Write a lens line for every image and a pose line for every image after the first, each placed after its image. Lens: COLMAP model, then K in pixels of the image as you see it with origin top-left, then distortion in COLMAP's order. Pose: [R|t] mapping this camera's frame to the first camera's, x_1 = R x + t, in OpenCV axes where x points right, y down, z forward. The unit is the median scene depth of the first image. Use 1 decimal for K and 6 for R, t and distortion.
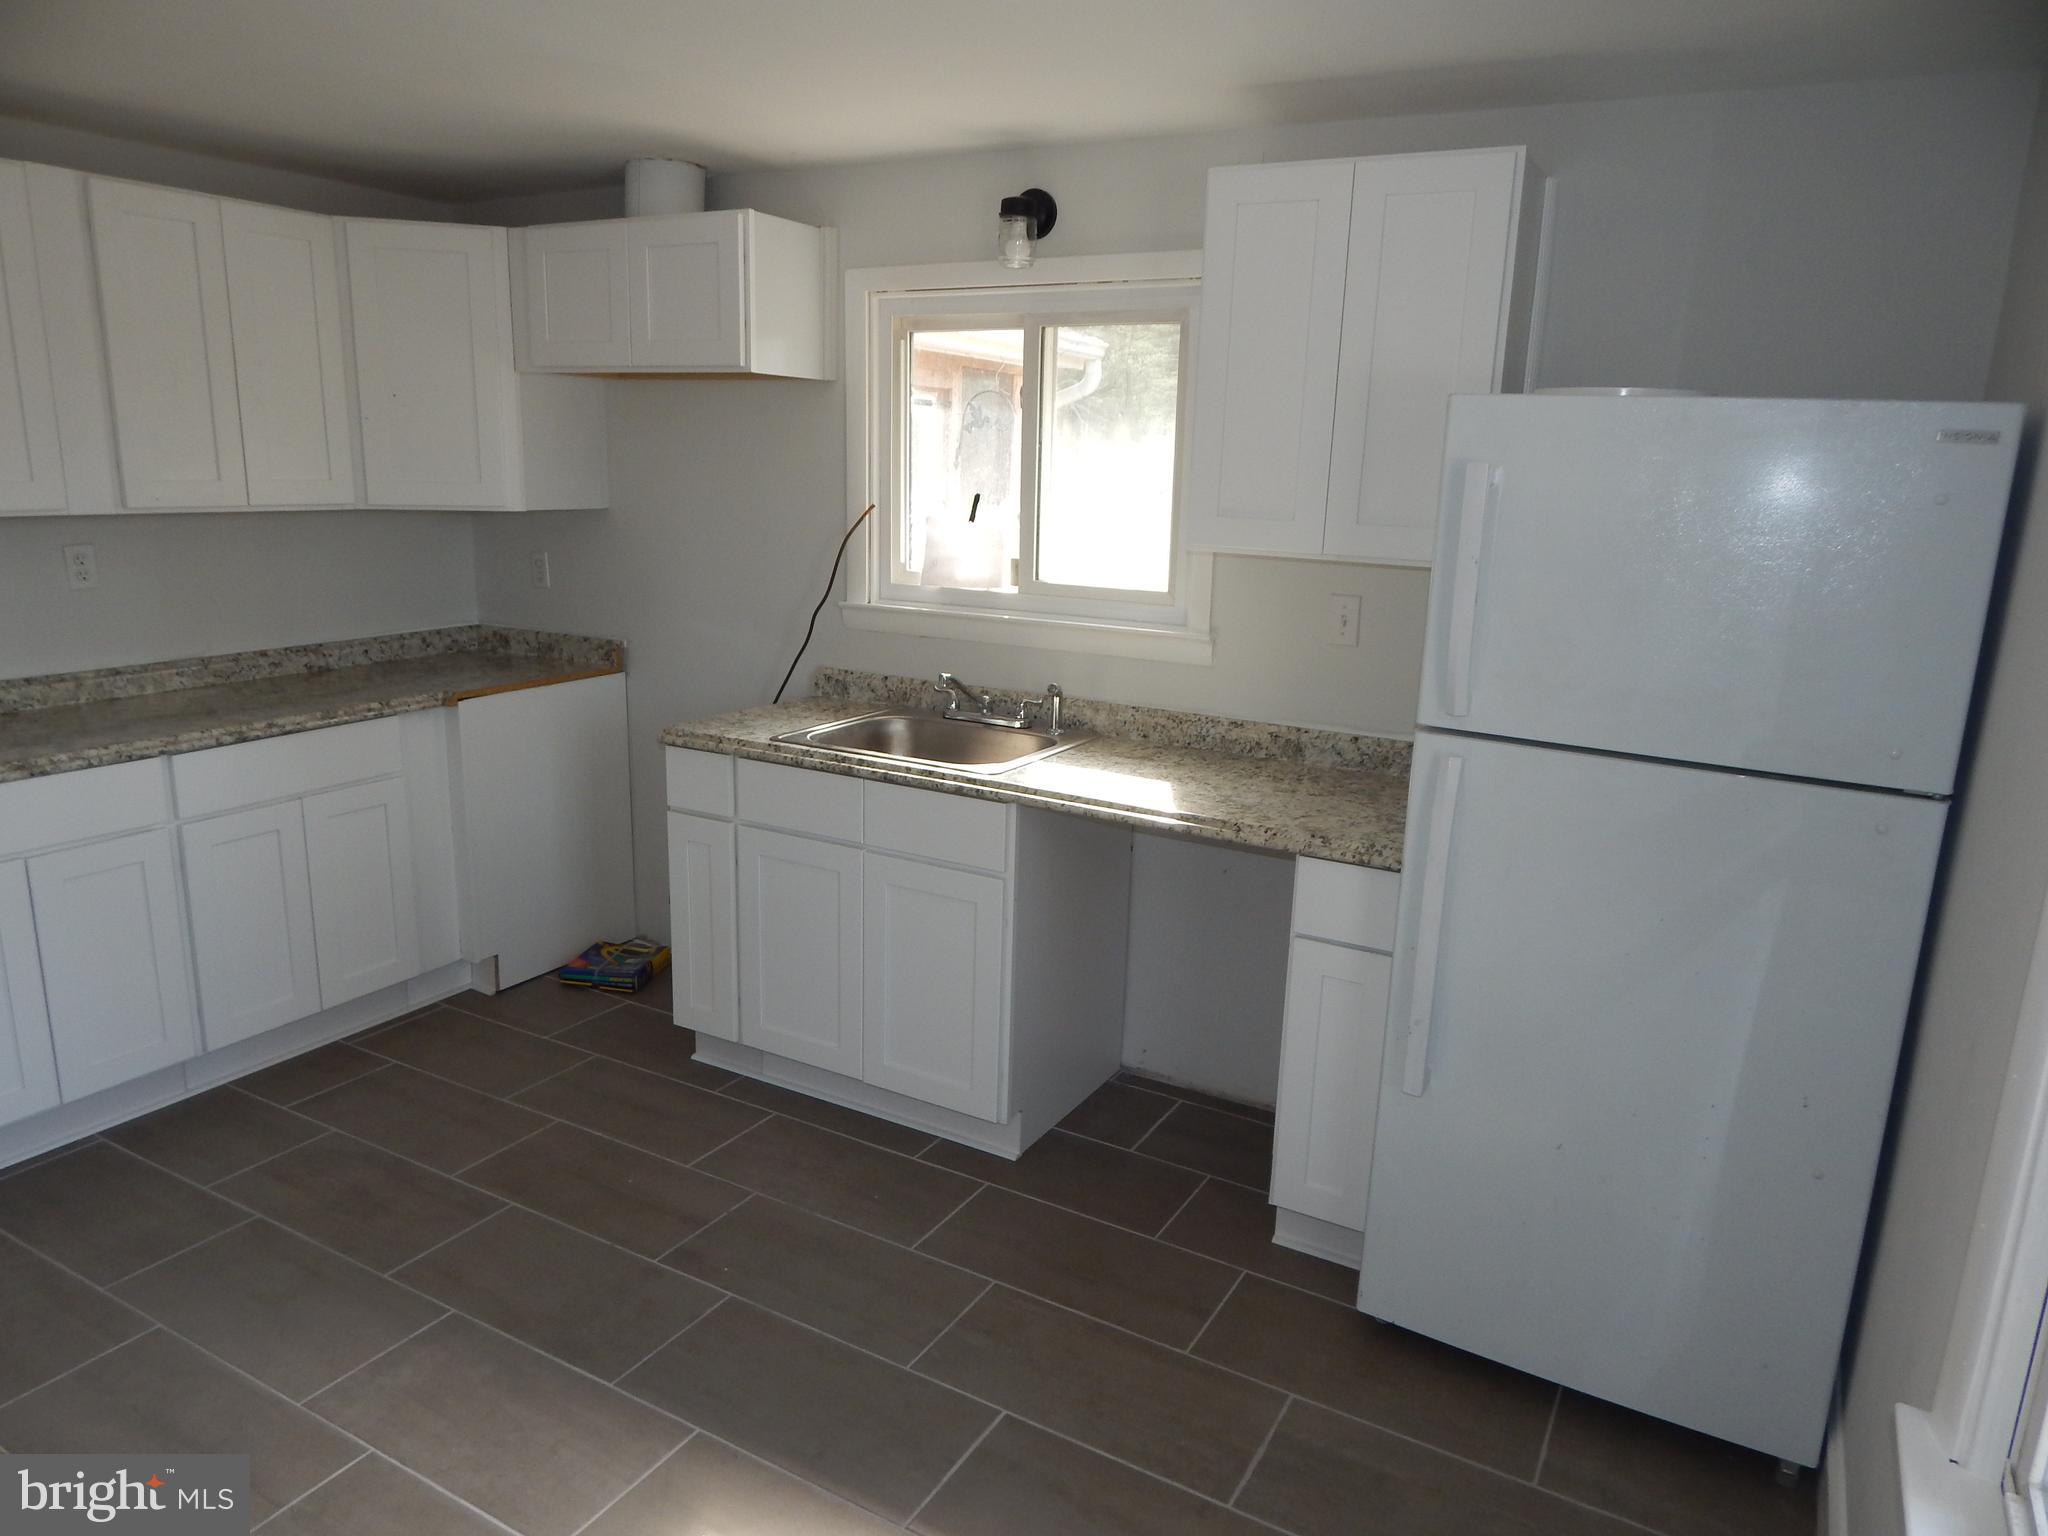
lens RADIAL K [[1366.5, 0, 1024.7], [0, 1366.5, 755.4], [0, 0, 1]] dist [0.000977, 0.000441]
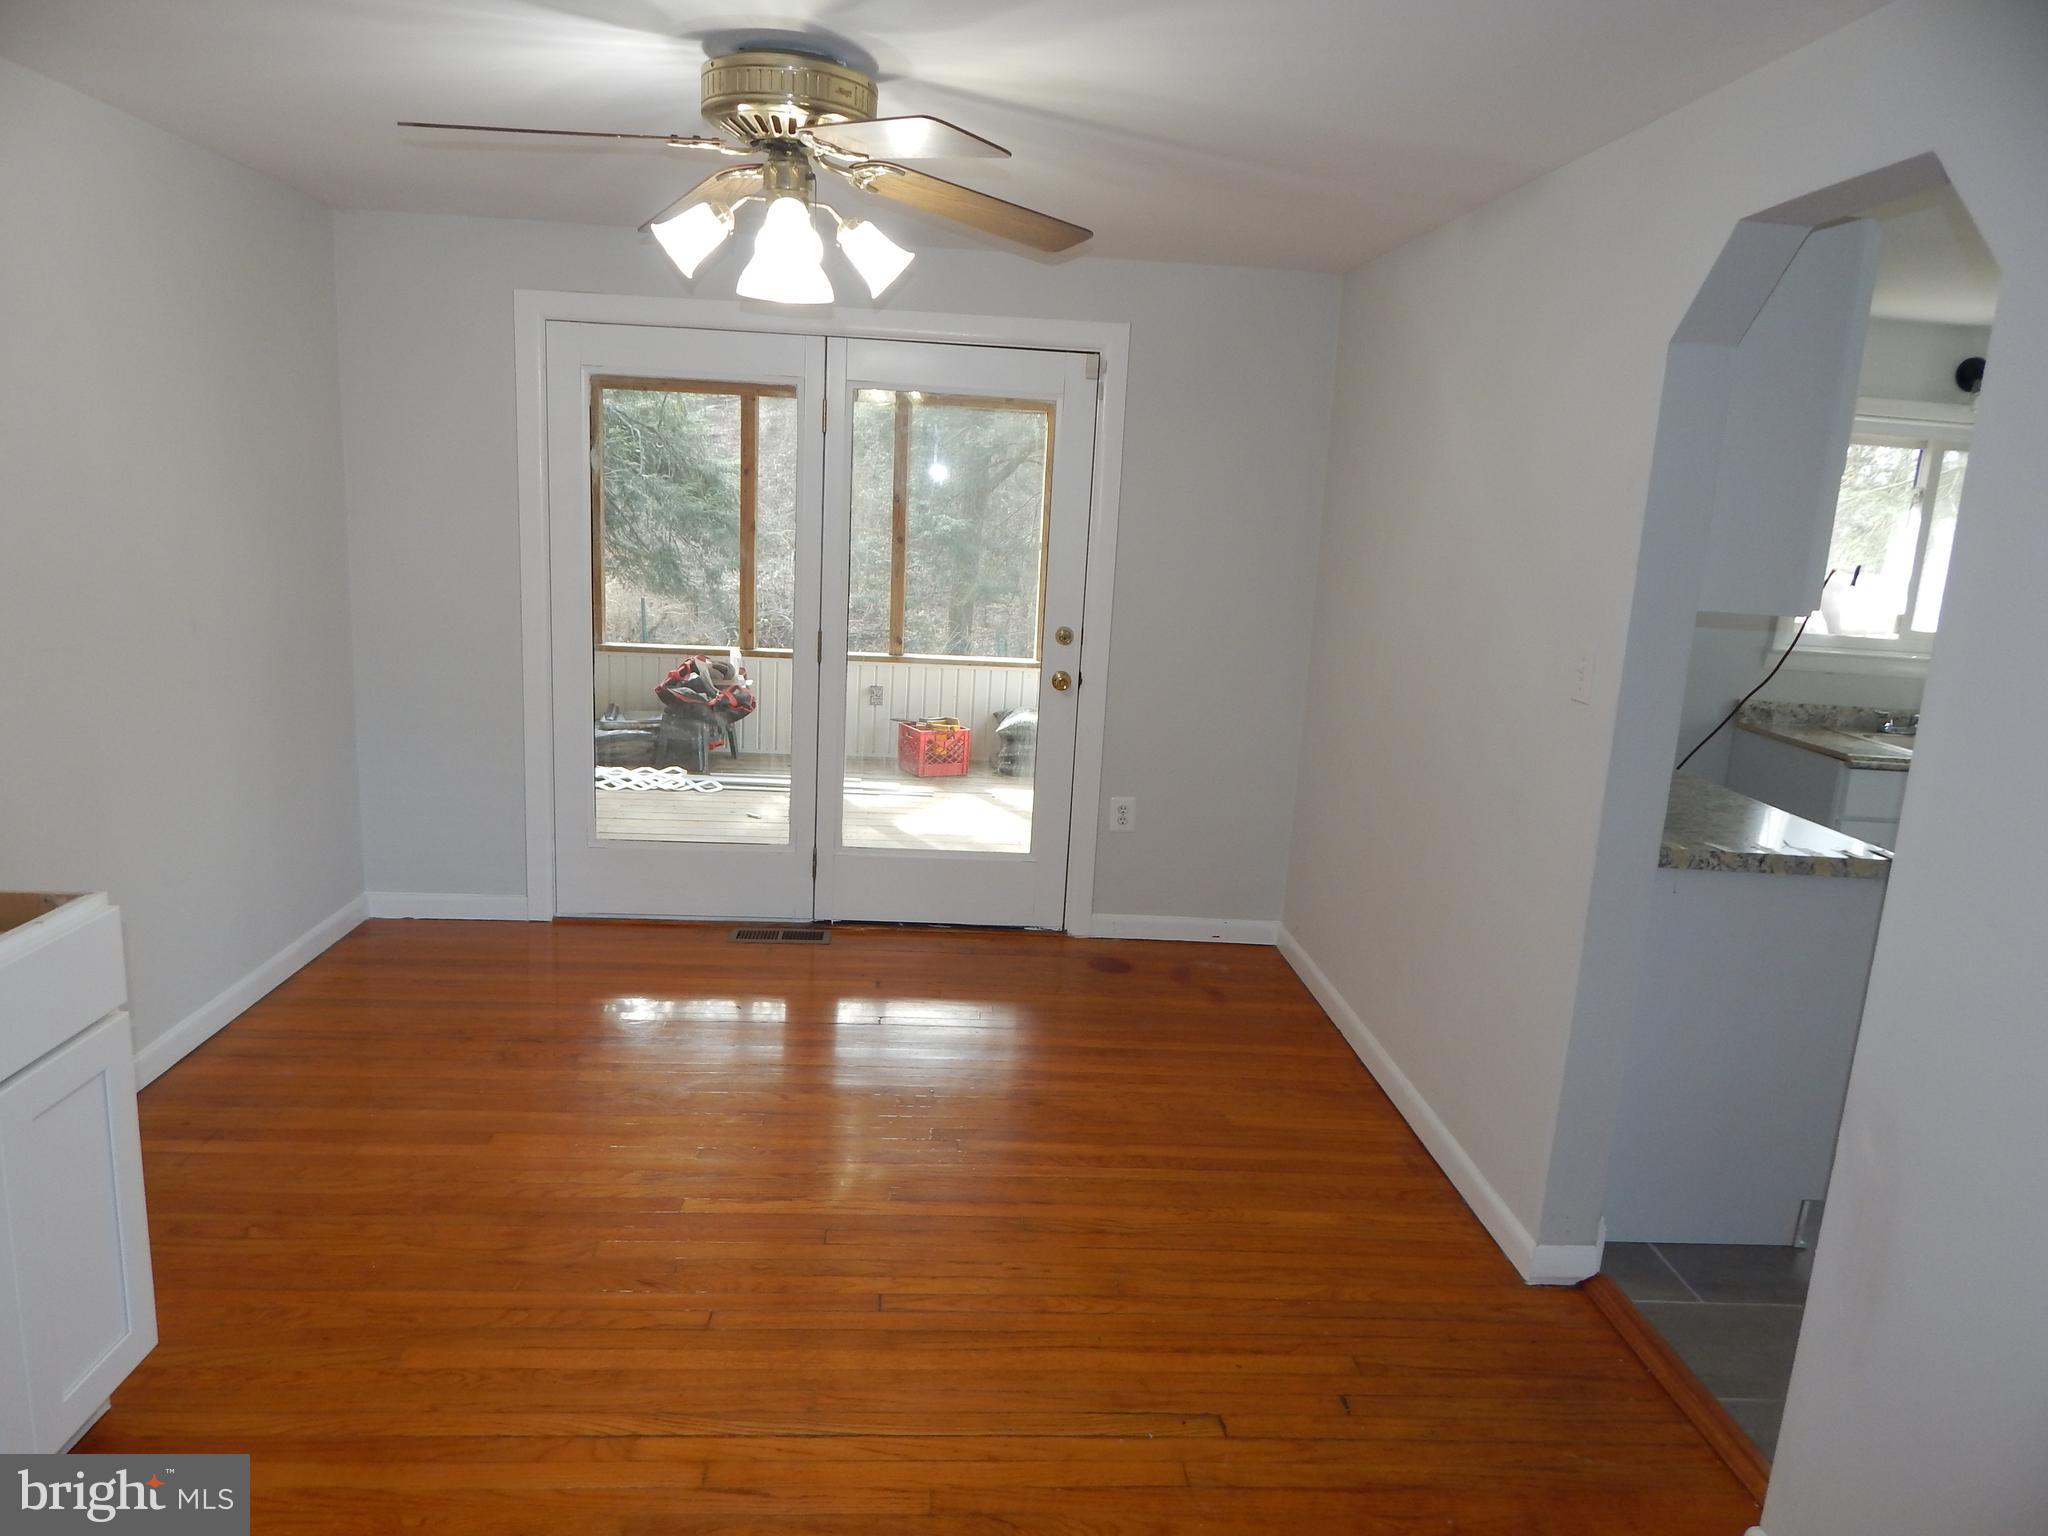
lens RADIAL K [[1338.5, 0, 1015.1], [0, 1338.5, 762.7], [0, 0, 1]] dist [-0.014798, -0.001229]
pose [[0.845073, -0.093409, 0.526428, -1.581361], [0.082591, 0.995608, 0.044076, -0.134563], [-0.528233, 0.006231, 0.849076, 0.342911]]
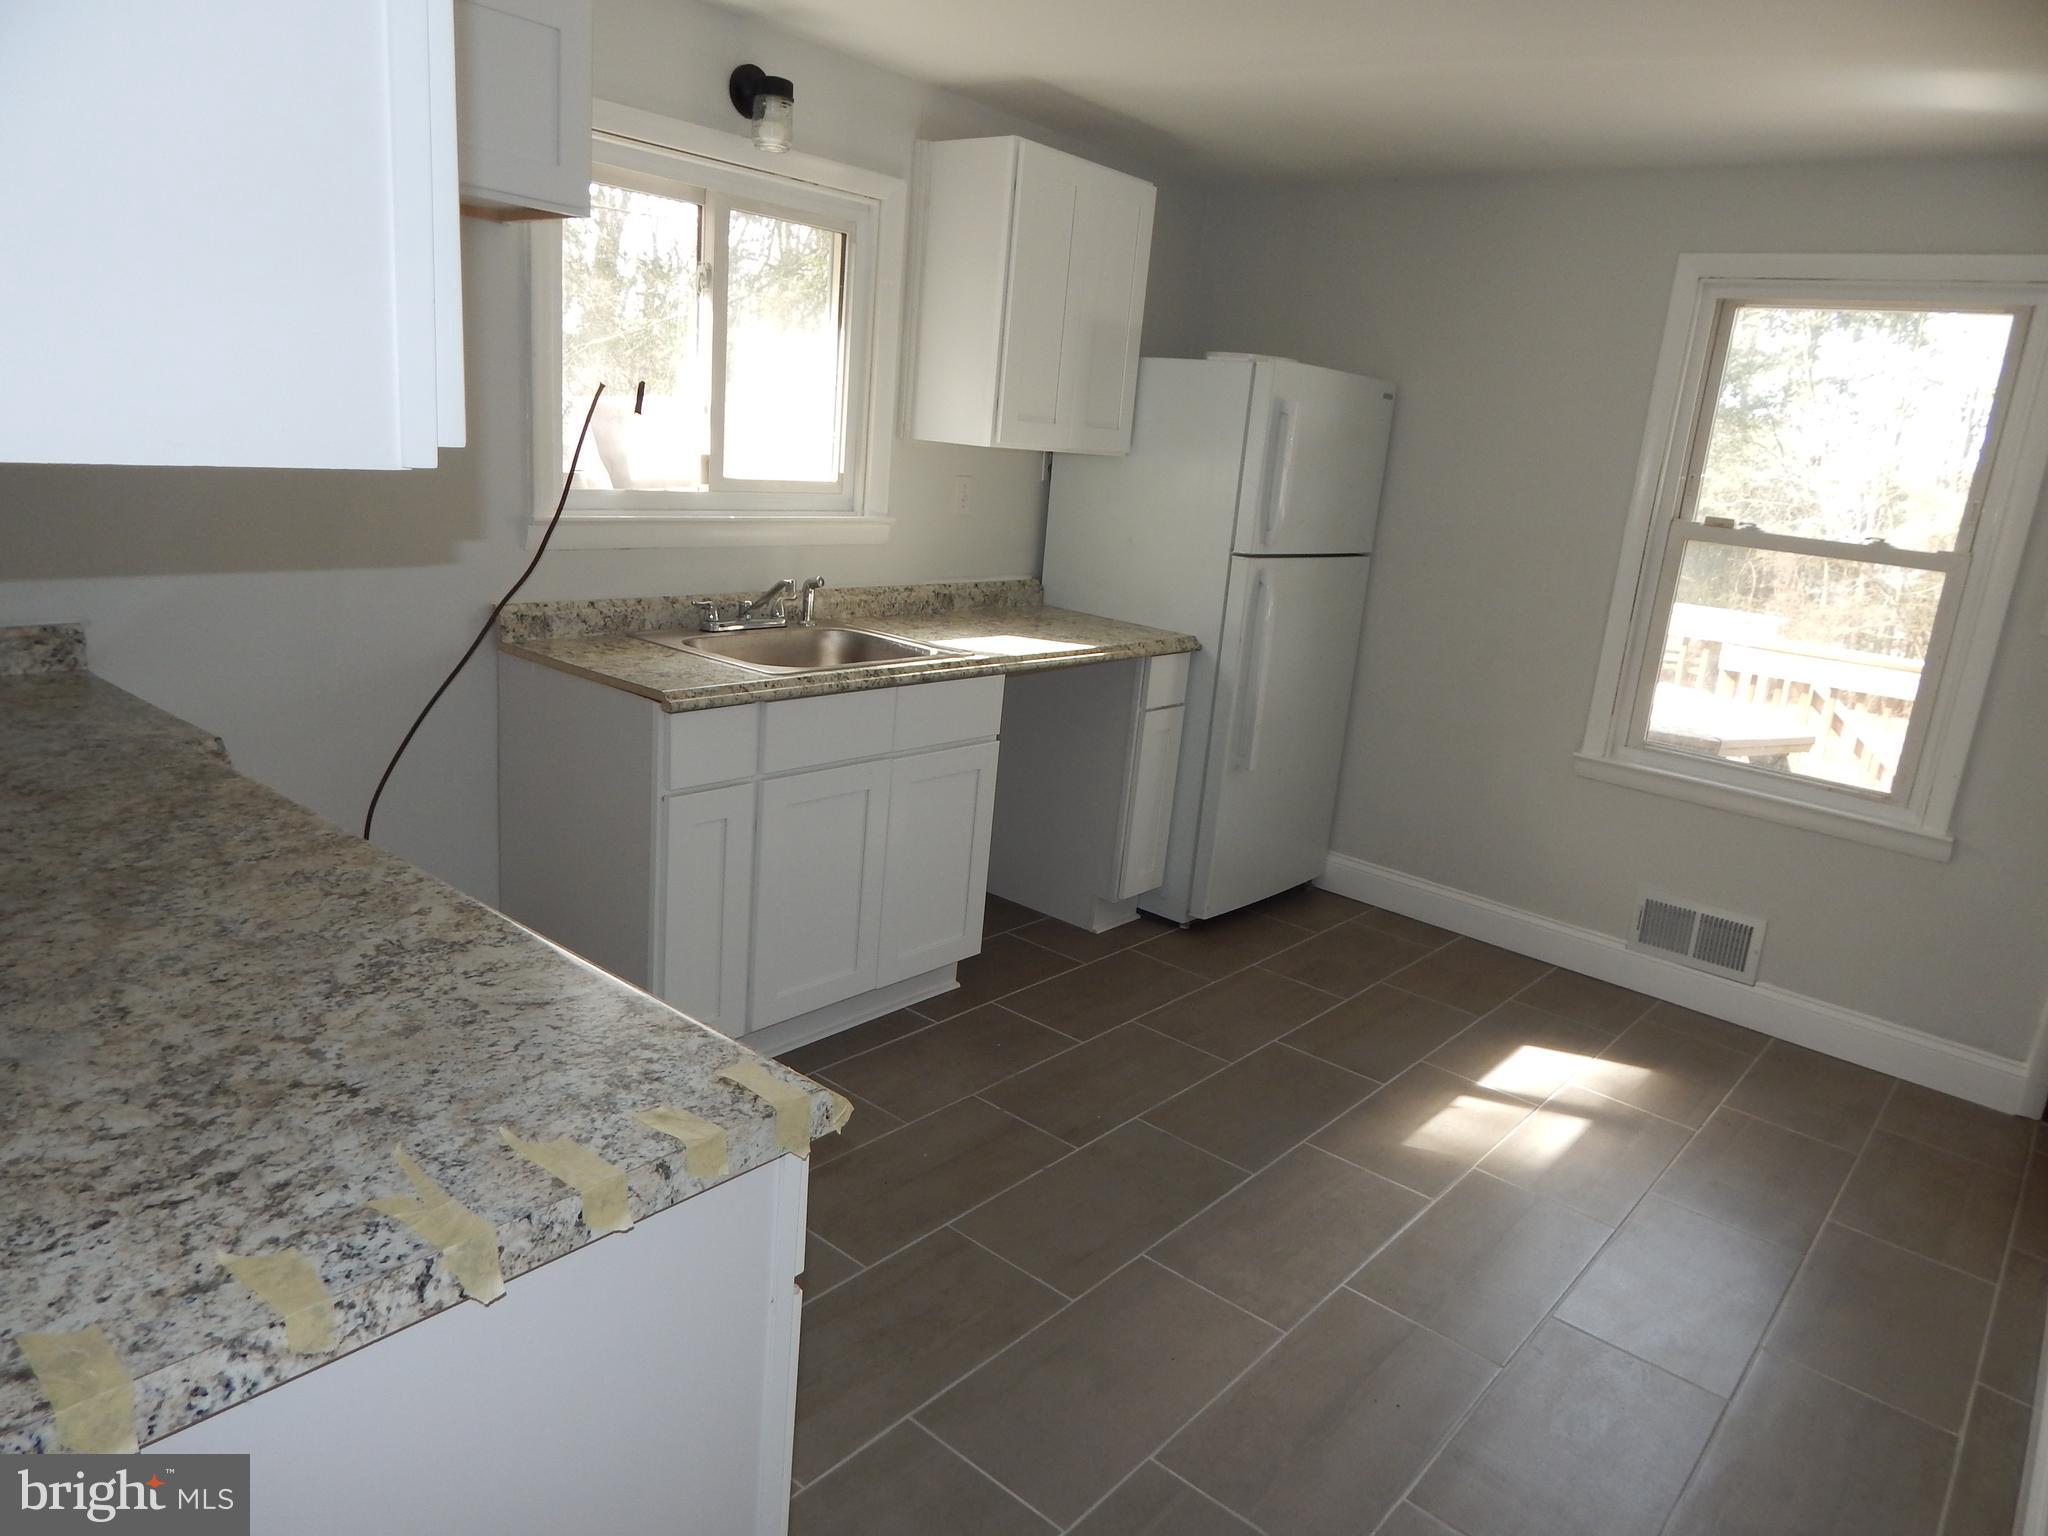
lens RADIAL K [[1338.5, 0, 1015.1], [0, 1338.5, 762.7], [0, 0, 1]] dist [-0.014798, -0.001229]
pose [[0.198832, -0.255819, 0.946056, -0.946059], [0.132390, 0.963493, 0.232710, -0.132510], [-0.971050, 0.078978, 0.225441, 0.631006]]
